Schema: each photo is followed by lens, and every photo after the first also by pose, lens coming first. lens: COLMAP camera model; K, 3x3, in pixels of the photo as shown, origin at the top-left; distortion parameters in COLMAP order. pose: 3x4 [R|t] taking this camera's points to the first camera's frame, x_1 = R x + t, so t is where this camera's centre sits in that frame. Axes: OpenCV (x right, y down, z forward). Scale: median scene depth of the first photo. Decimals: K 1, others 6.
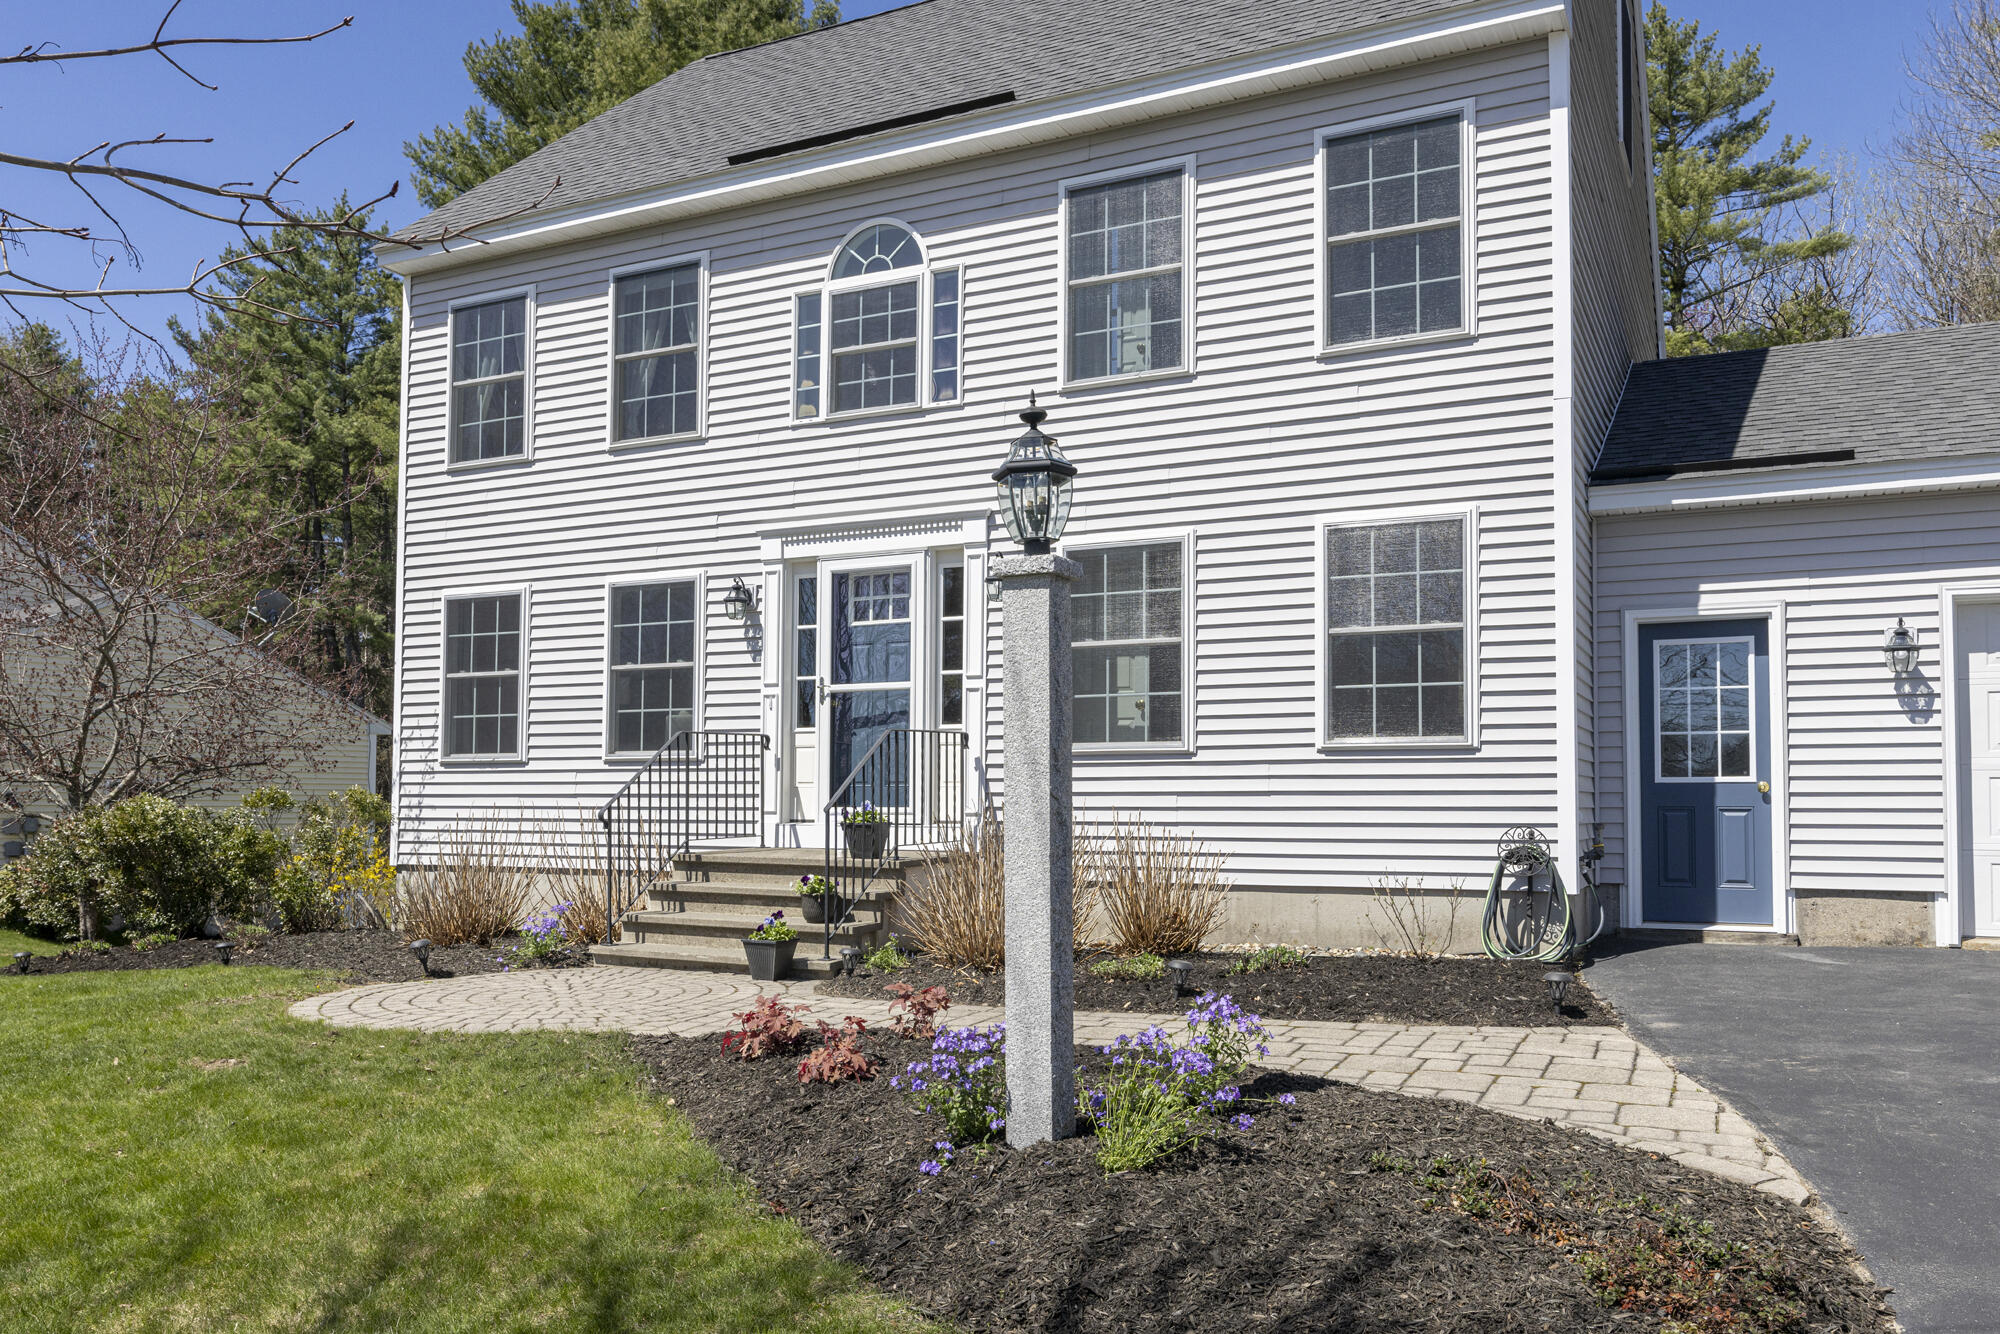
lens RADIAL K [[1564.5, 0, 1000.4], [0, 1564.5, 740.5], [0, 0, 1]] dist [0.000937, -0.000436]
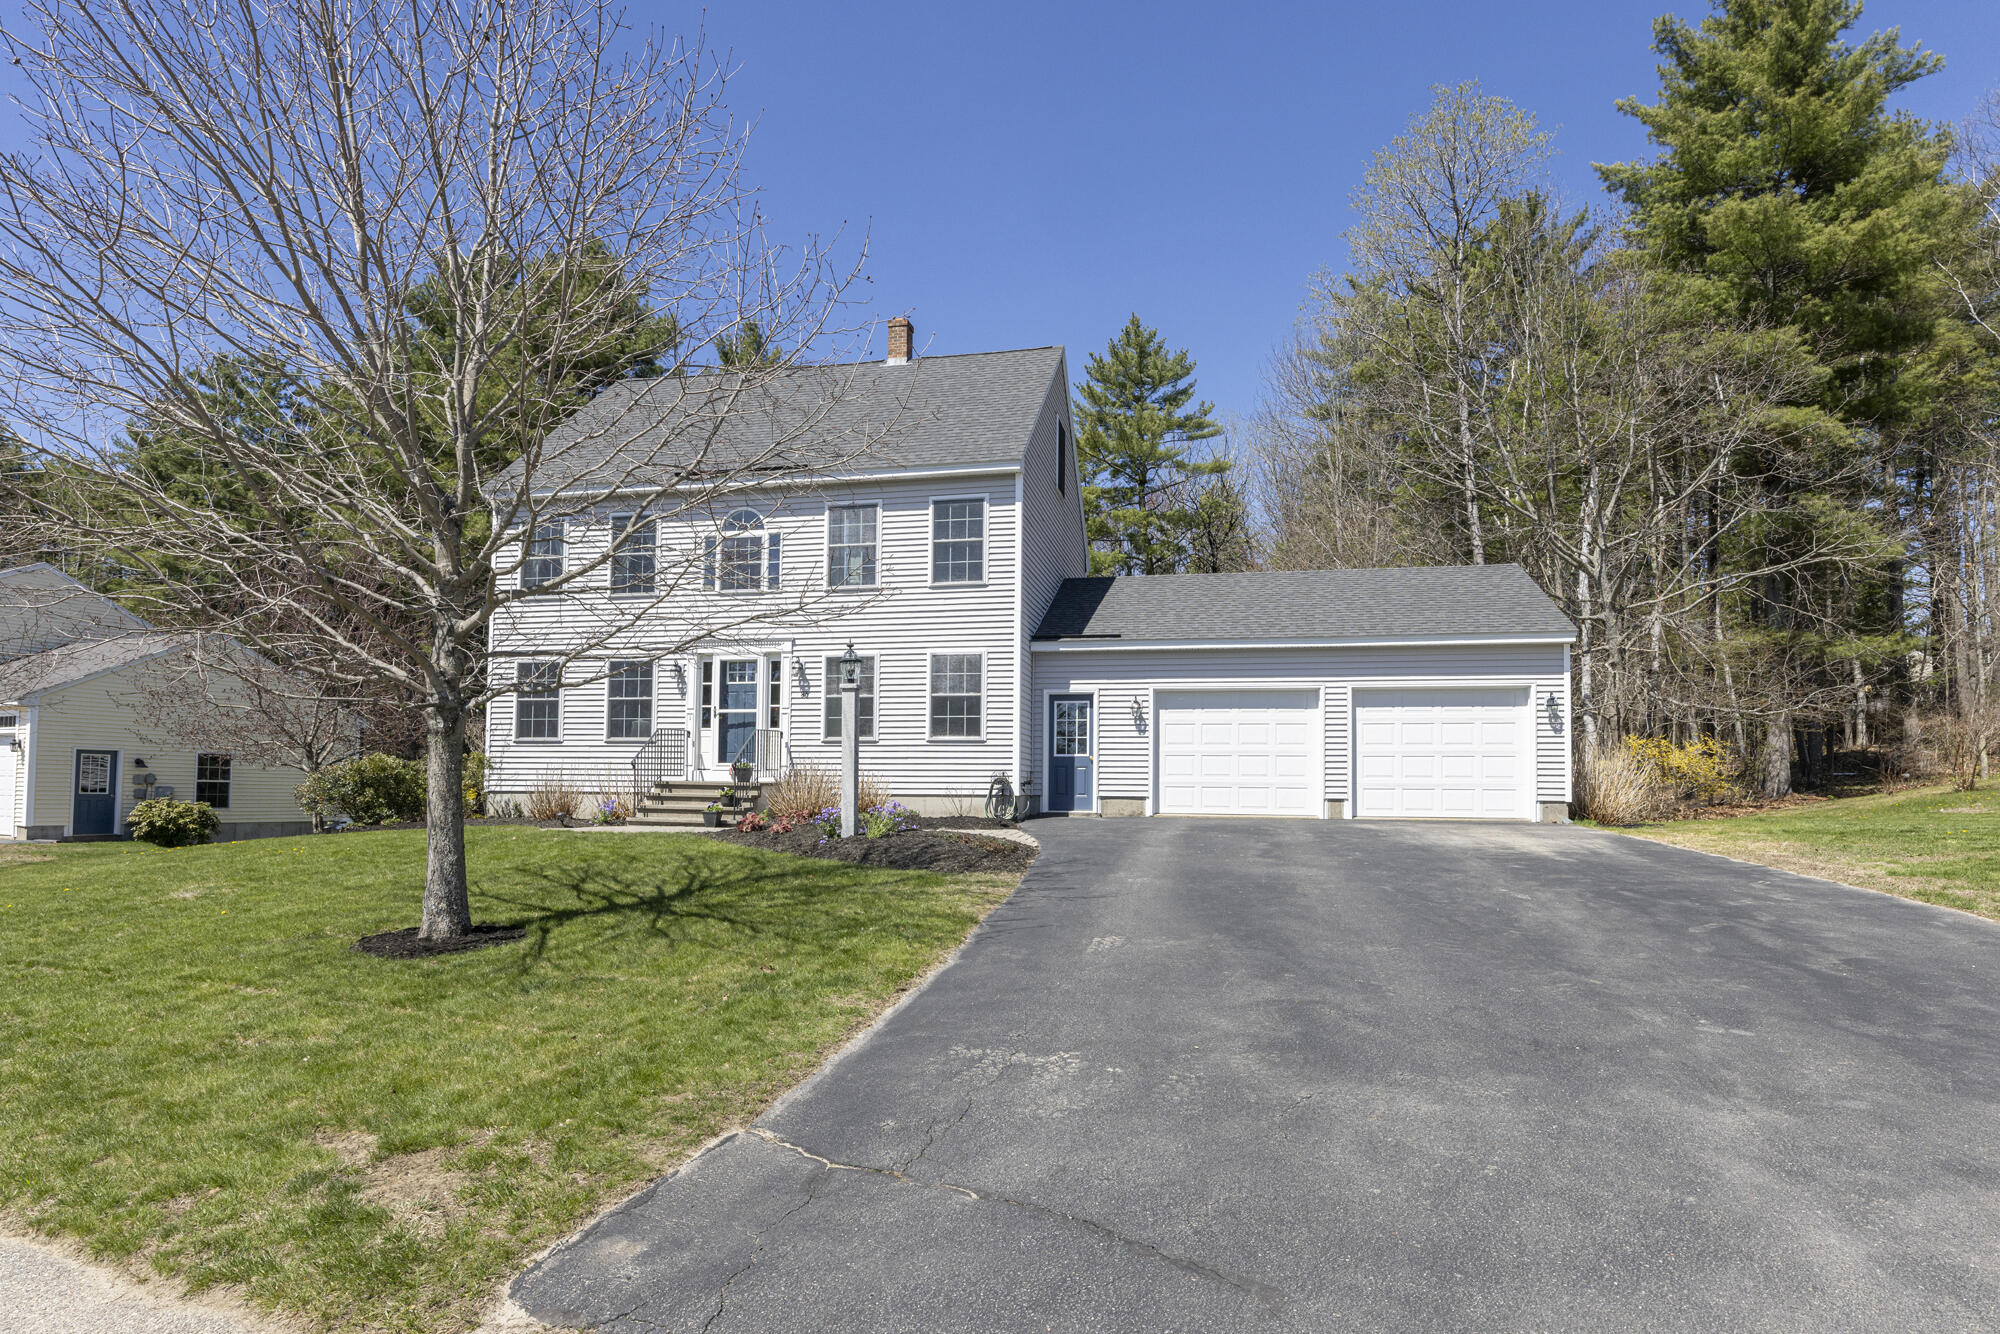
lens RADIAL K [[1135.5, 0, 1001.4], [0, 1135.5, 756.8], [0, 0, 1]] dist [-0.007648, -0.003557]
pose [[0.967394, 0.013022, 0.252940, -0.137417], [-0.016710, 0.999783, 0.012436, 0.006472], [-0.252723, -0.016257, 0.967402, -0.767789]]
